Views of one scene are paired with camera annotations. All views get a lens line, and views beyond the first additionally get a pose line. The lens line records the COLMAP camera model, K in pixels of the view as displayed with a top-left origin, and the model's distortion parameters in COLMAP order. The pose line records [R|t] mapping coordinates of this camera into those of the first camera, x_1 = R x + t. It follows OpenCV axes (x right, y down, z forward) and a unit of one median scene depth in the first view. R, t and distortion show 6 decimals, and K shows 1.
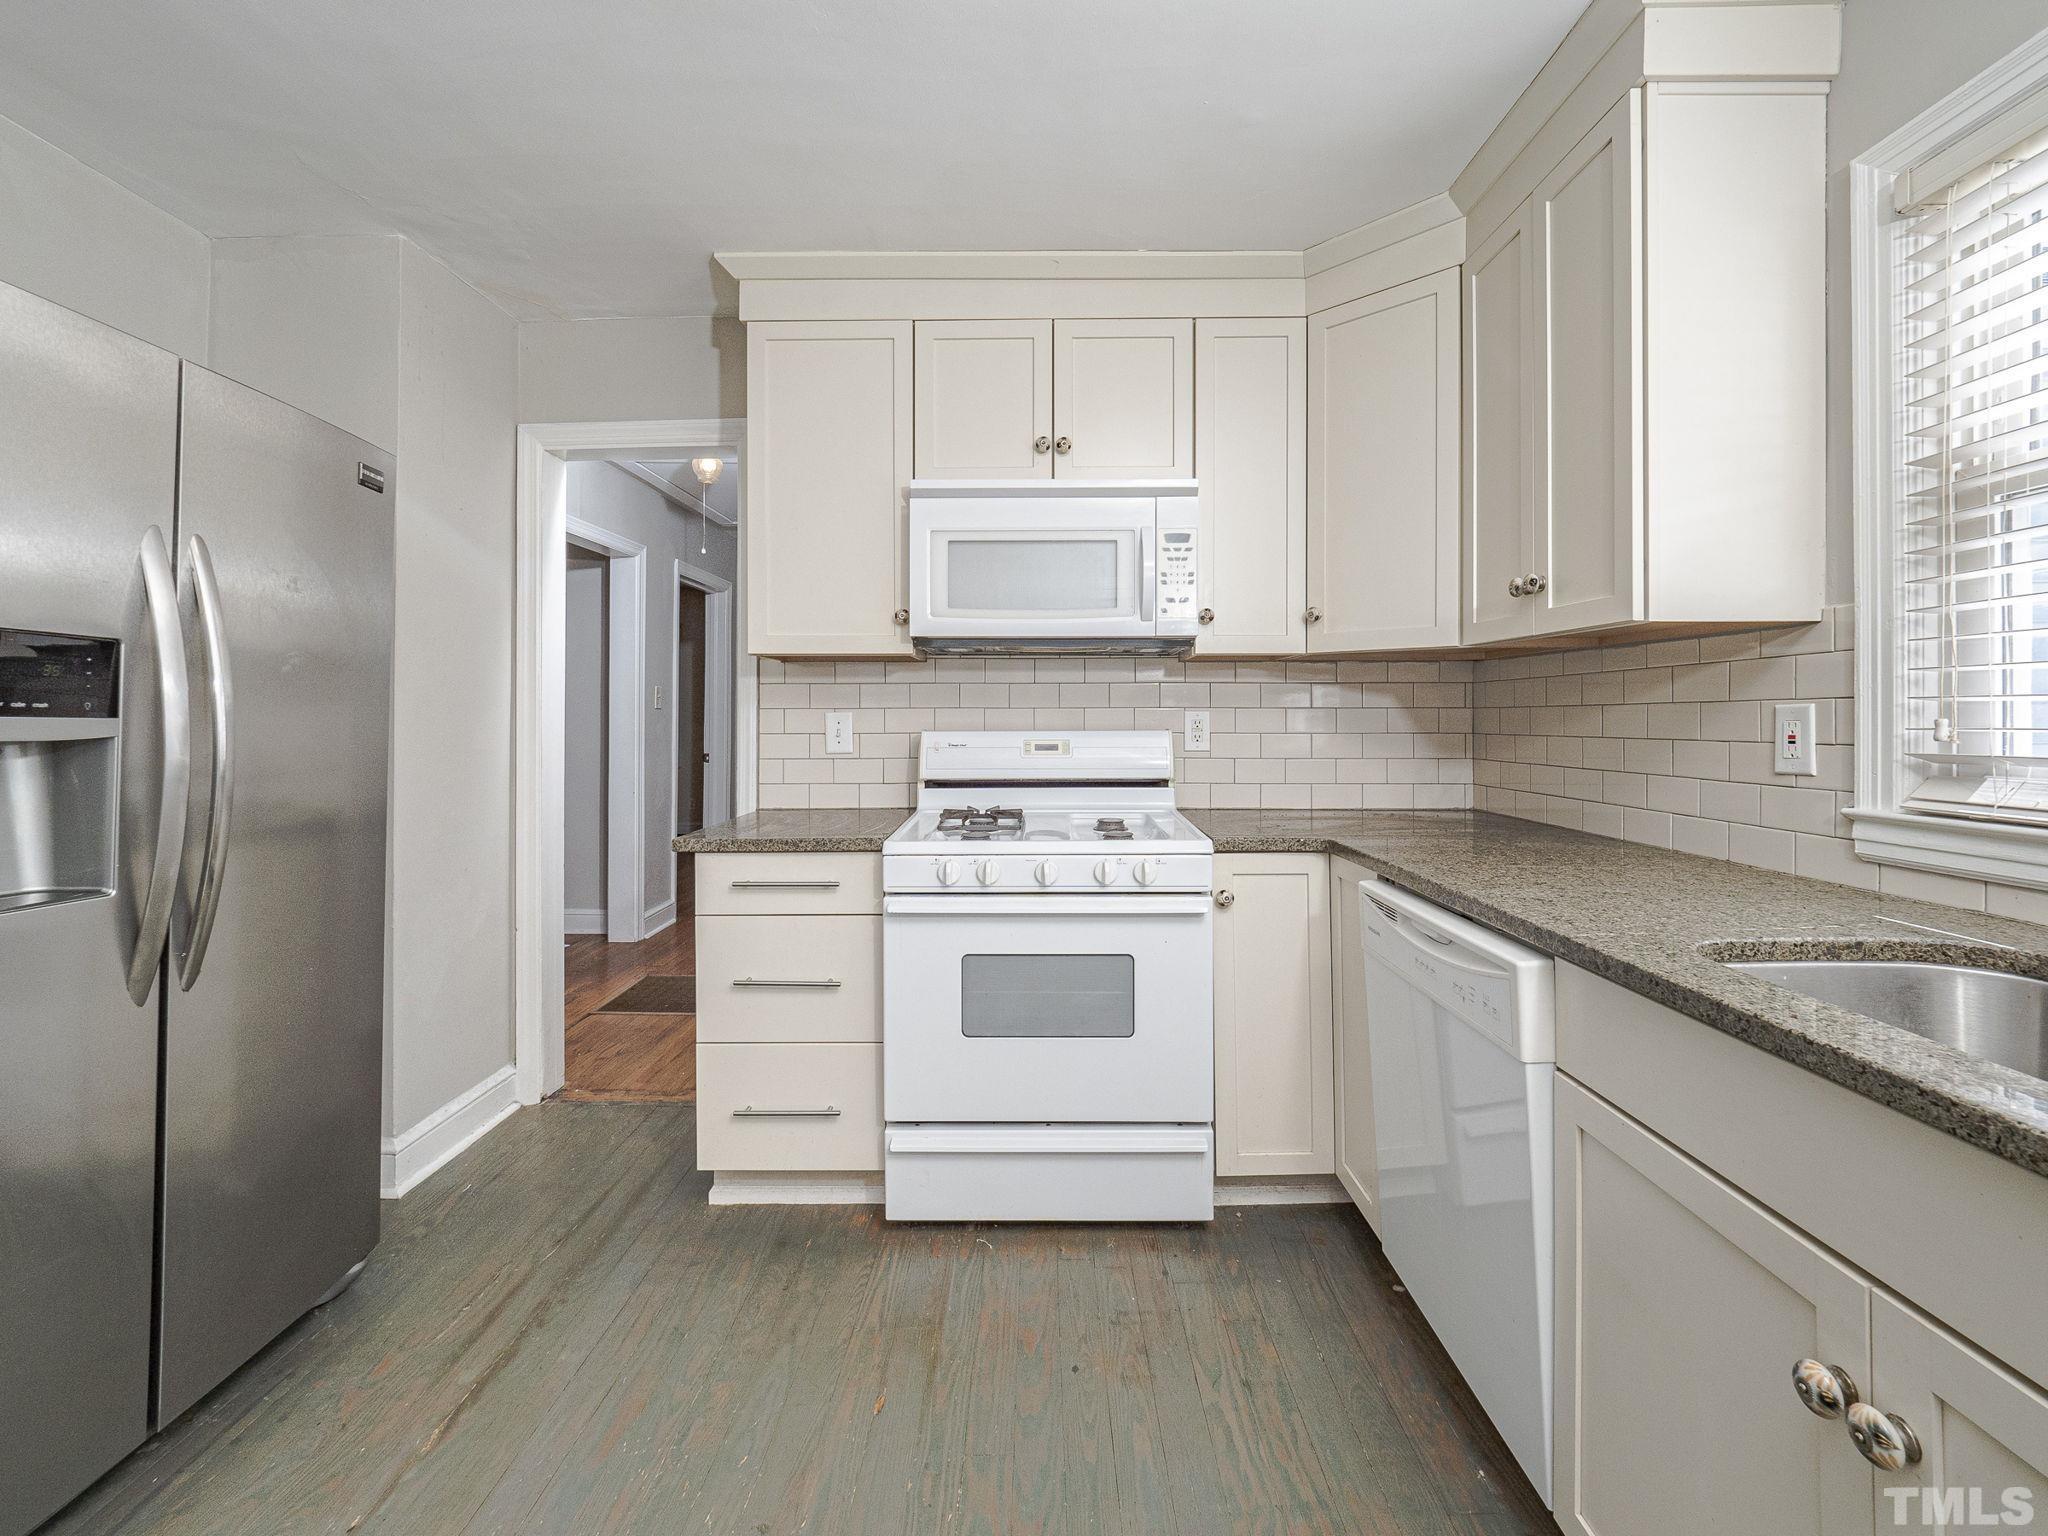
lens RADIAL K [[882.0, 0, 1037.8], [0, 882.0, 711.1], [0, 0, 1]] dist [-0.003363, -0.004363]
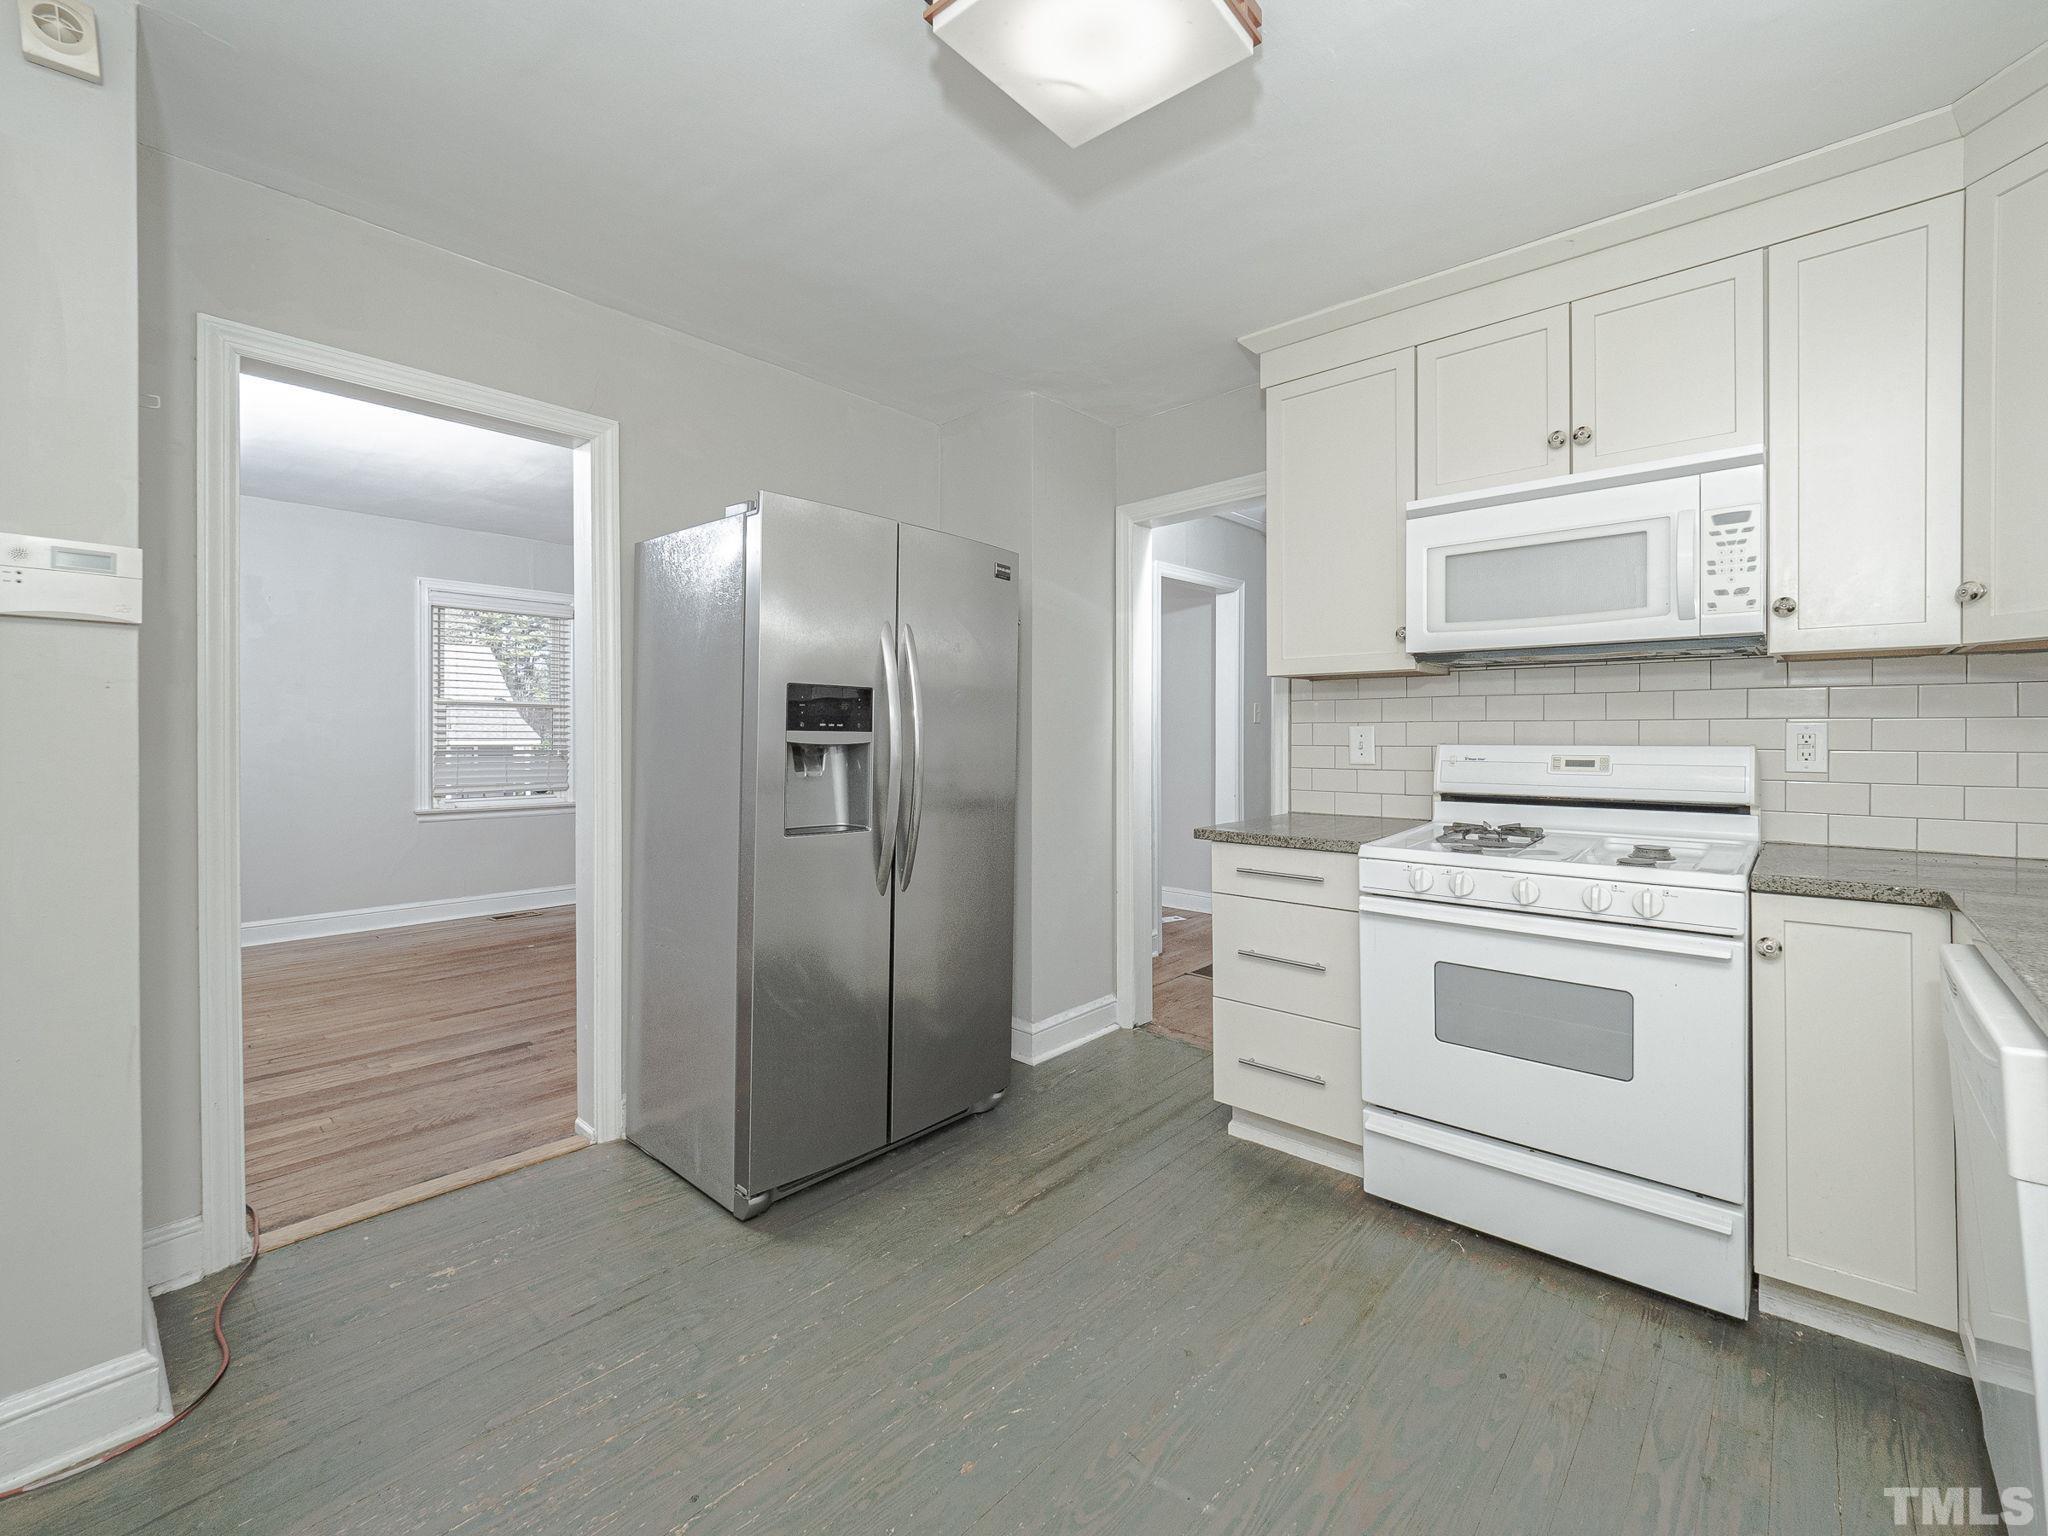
lens RADIAL K [[882.0, 0, 1043.8], [0, 882.0, 728.9], [0, 0, 1]] dist [-0.003363, -0.004363]
pose [[0.754129, -0.002314, -0.656723, 0.240220], [0.006298, 0.999973, 0.003708, -0.001731], [0.656696, -0.006932, 0.754123, -0.077332]]
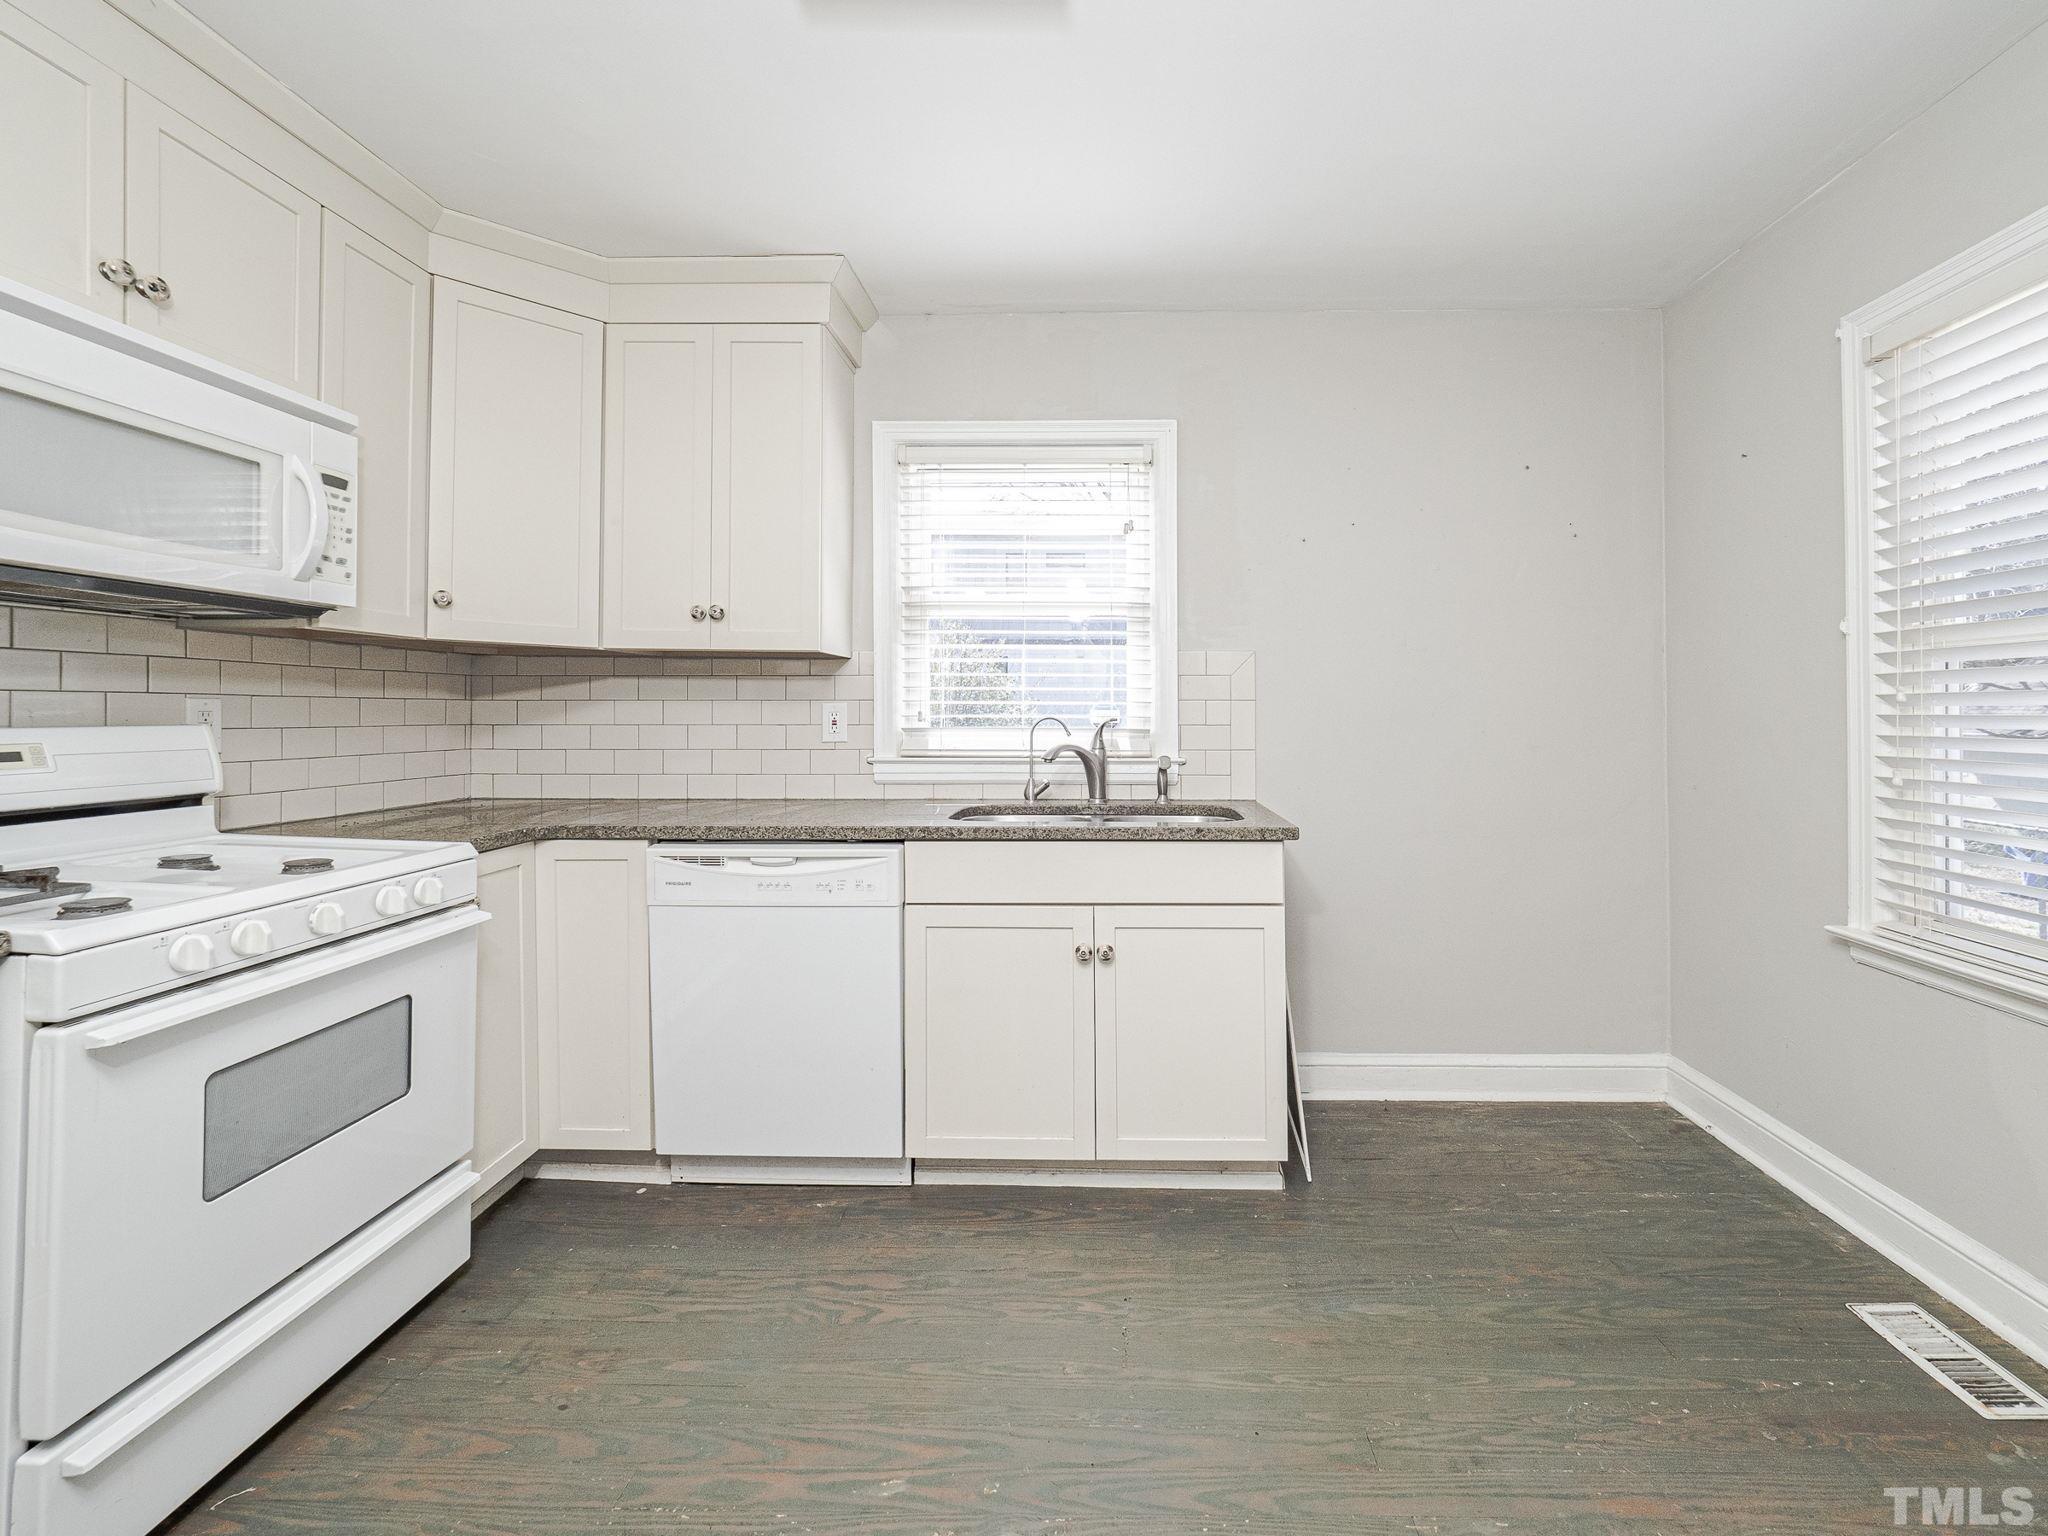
lens RADIAL K [[882.0, 0, 1091.2], [0, 882.0, 696.3], [0, 0, 1]] dist [-0.003363, -0.004363]
pose [[0.021098, 0.016856, 0.999635, -0.690403], [-0.011414, 0.999797, -0.016617, 0.002788], [-0.999712, -0.011059, 0.021286, 0.335832]]
